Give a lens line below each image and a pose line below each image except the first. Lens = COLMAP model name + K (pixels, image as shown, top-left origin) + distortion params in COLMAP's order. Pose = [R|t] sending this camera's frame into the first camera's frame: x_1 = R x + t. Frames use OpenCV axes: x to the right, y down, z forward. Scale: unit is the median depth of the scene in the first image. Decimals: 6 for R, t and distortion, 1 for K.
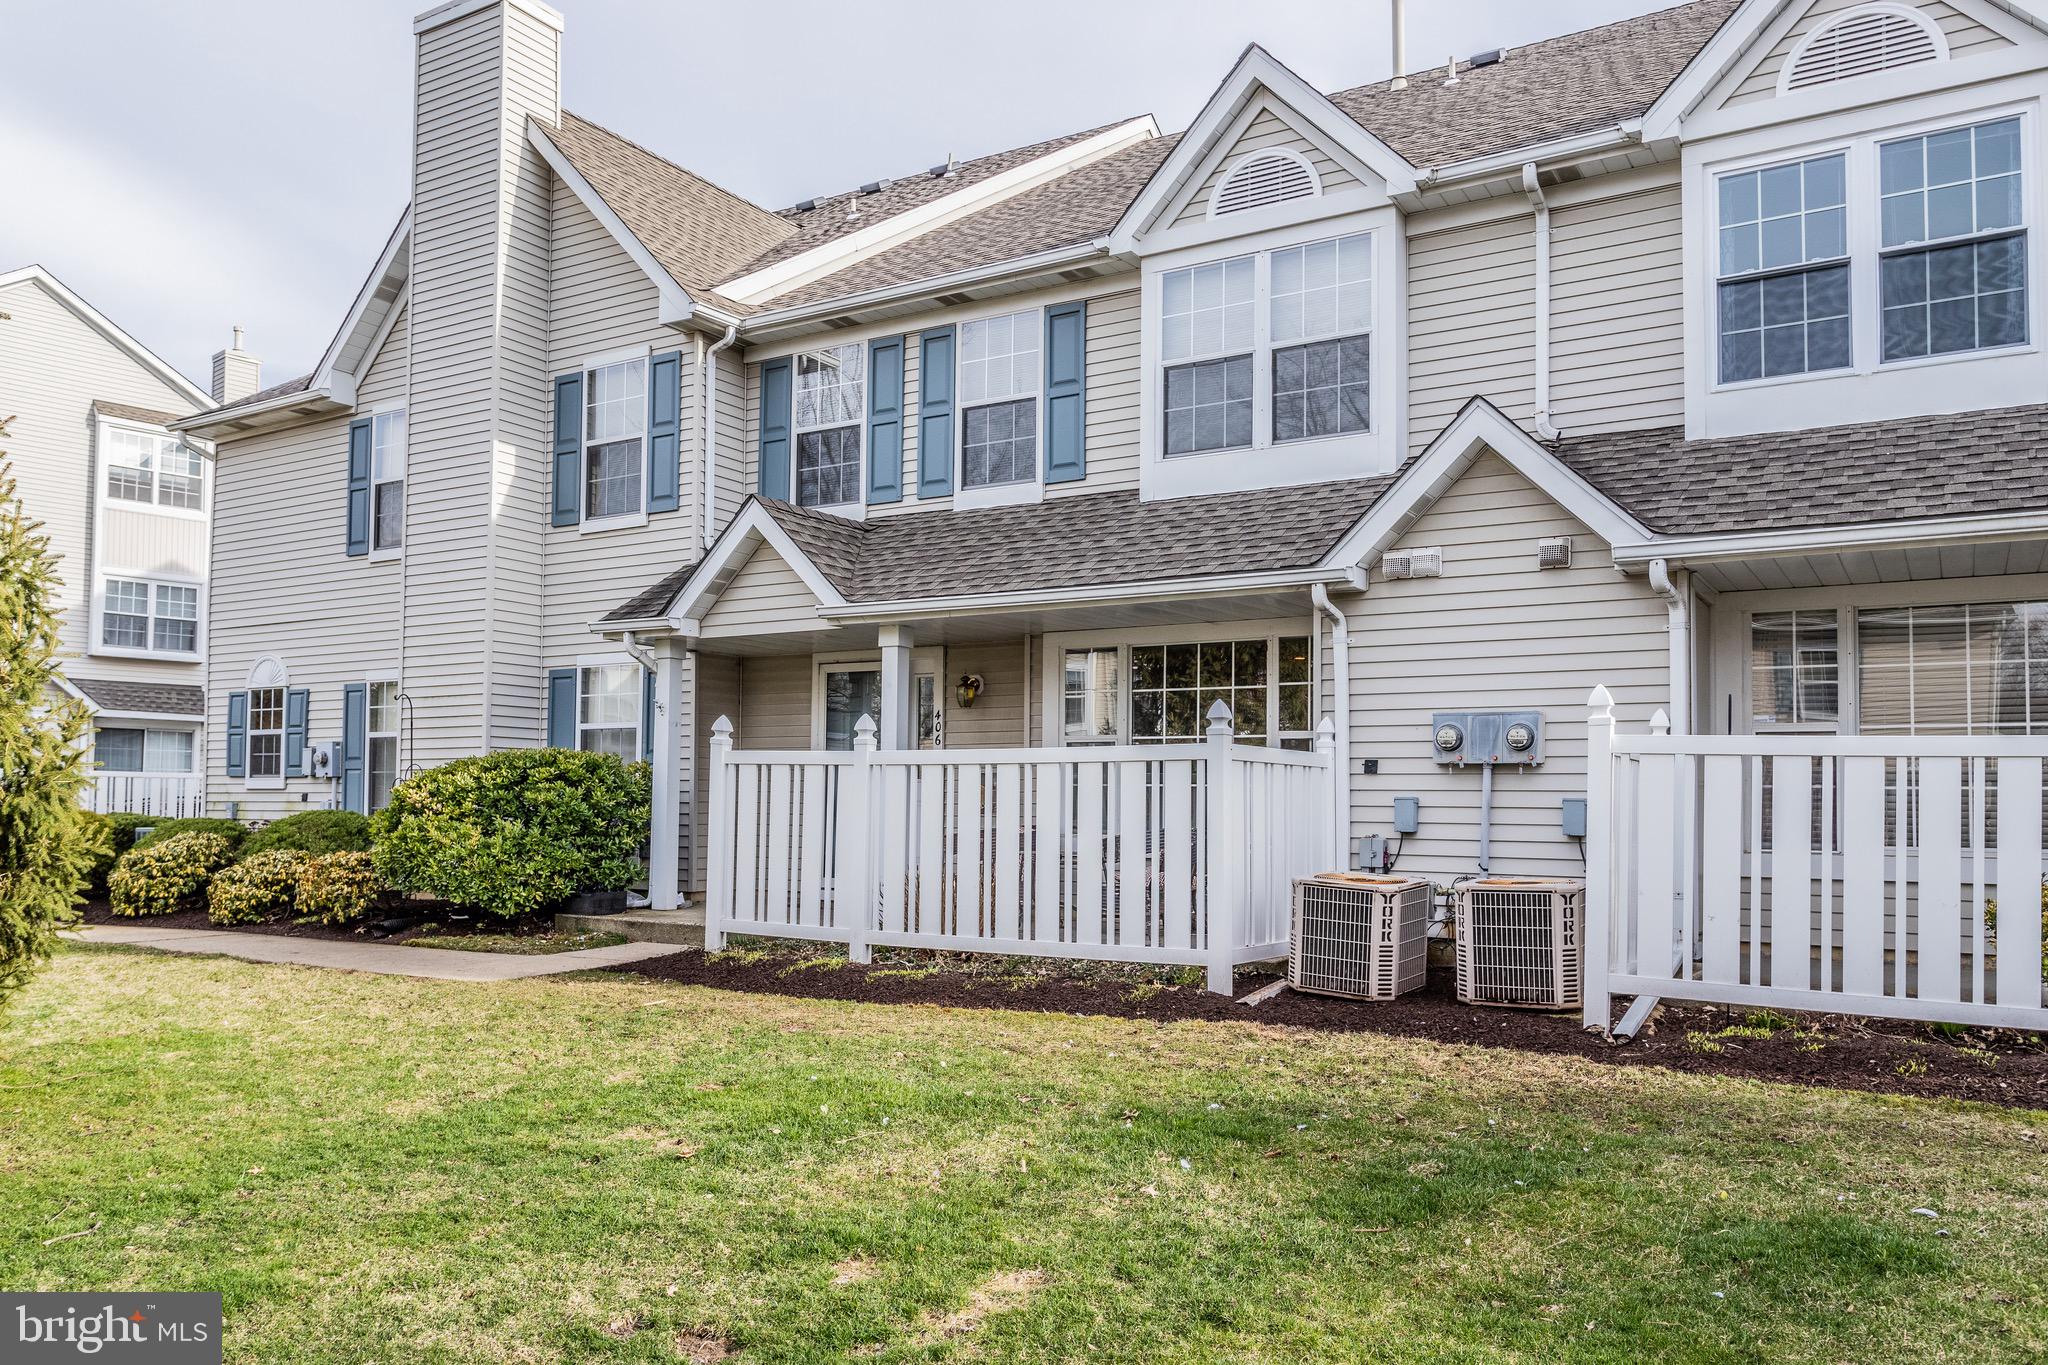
lens RADIAL K [[1496.4, 0, 1021.5], [0, 1496.4, 750.3], [0, 0, 1]] dist [0.019469, 0.001977]
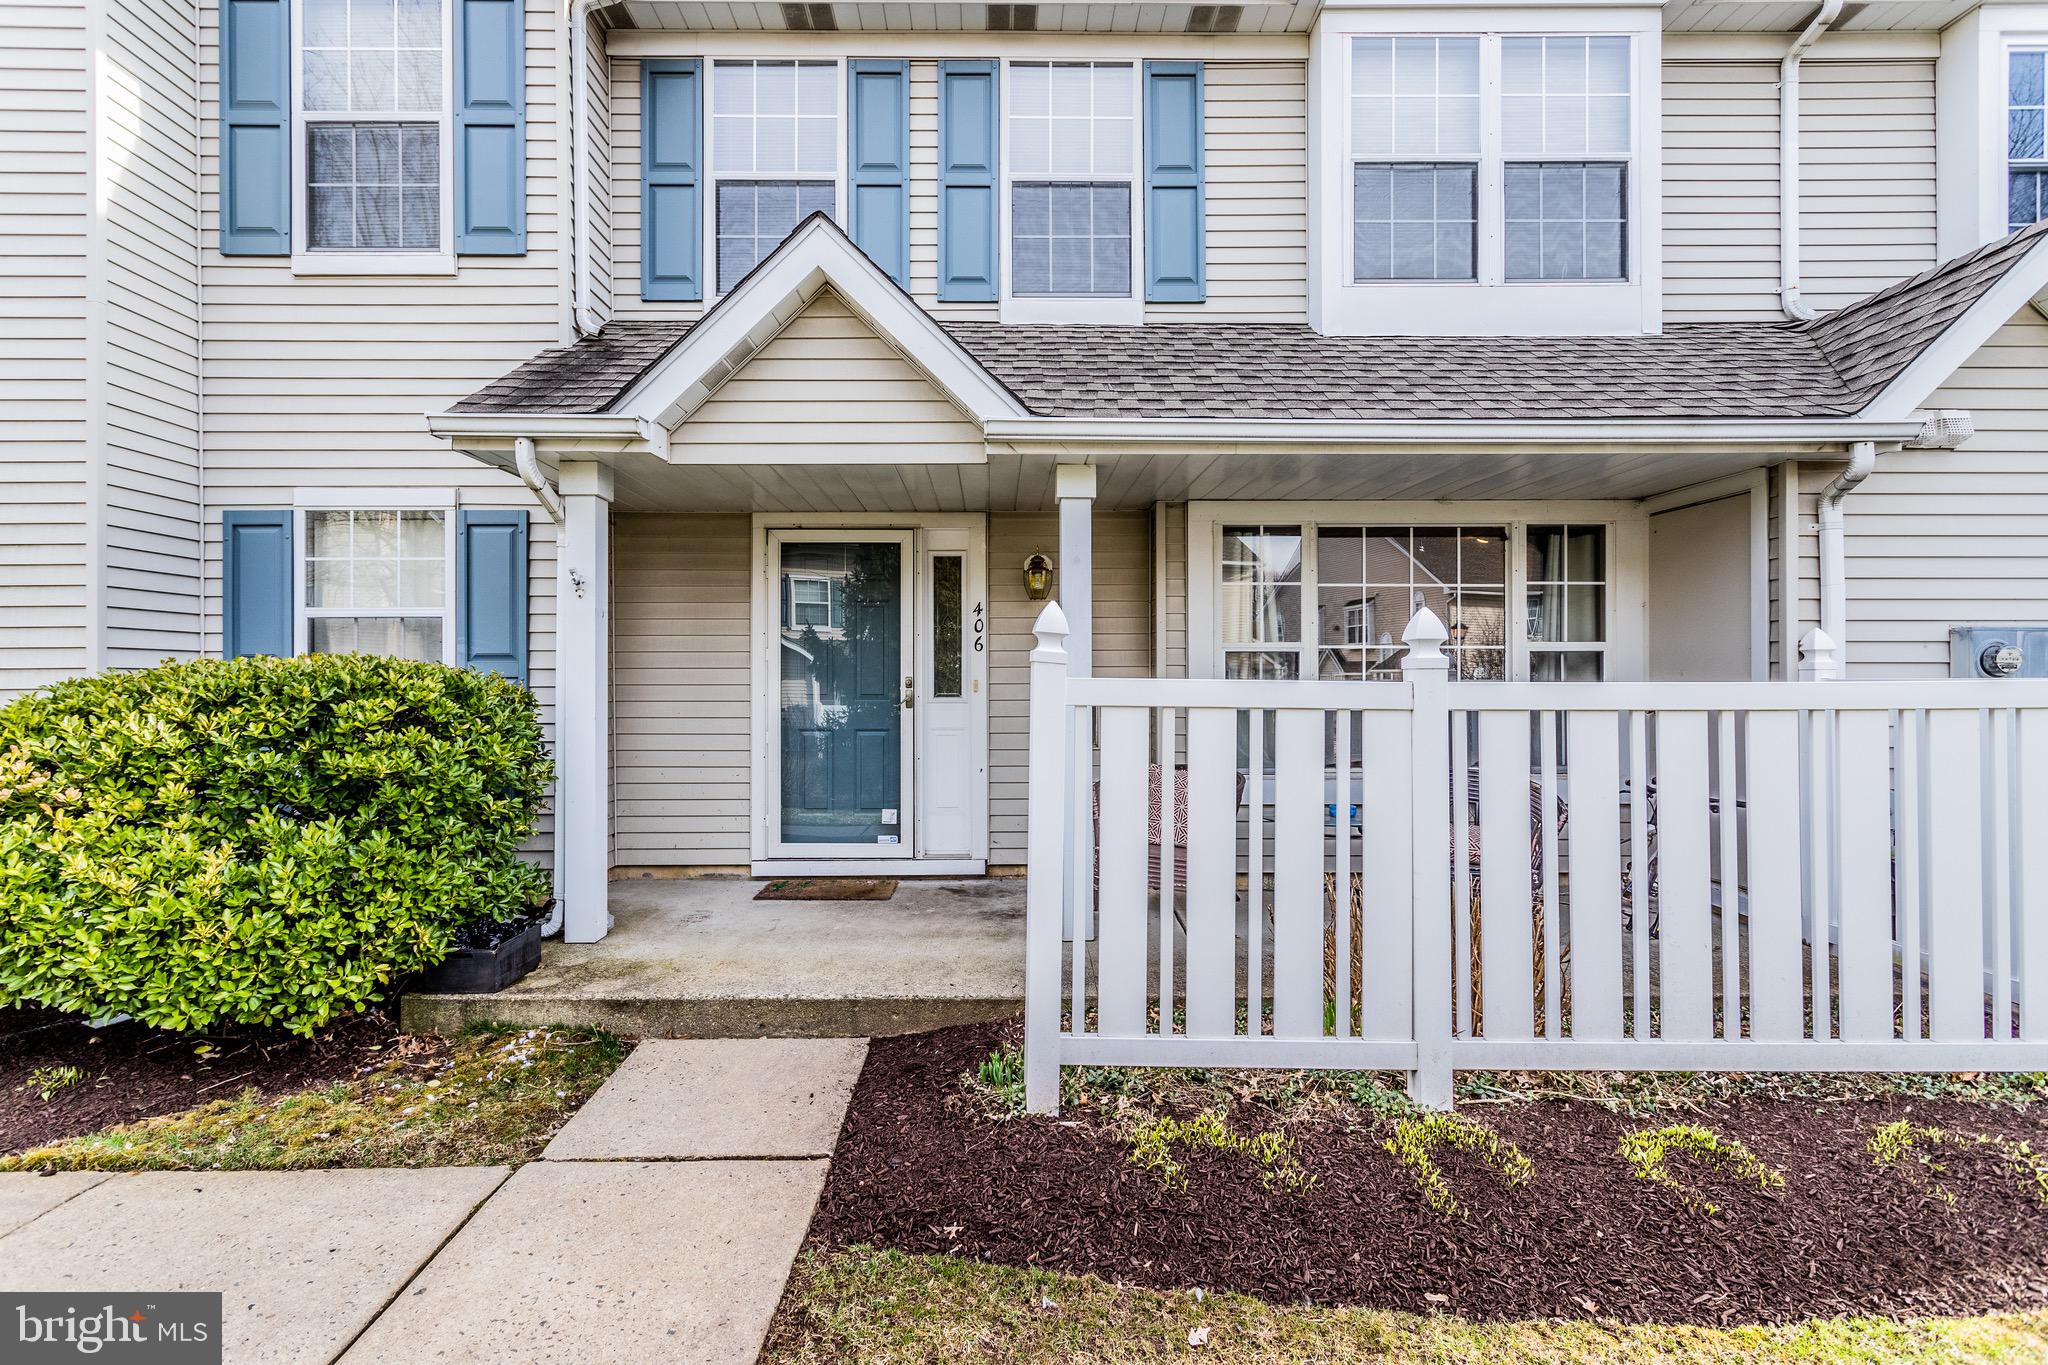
lens RADIAL K [[984.9, 0, 997.9], [0, 984.9, 682.2], [0, 0, 1]] dist [0.006705, -0.000492]
pose [[0.851246, -0.013506, 0.524594, -0.313204], [-0.011035, 0.998987, 0.043626, -0.009877], [-0.524651, -0.042926, 0.850234, 0.627078]]
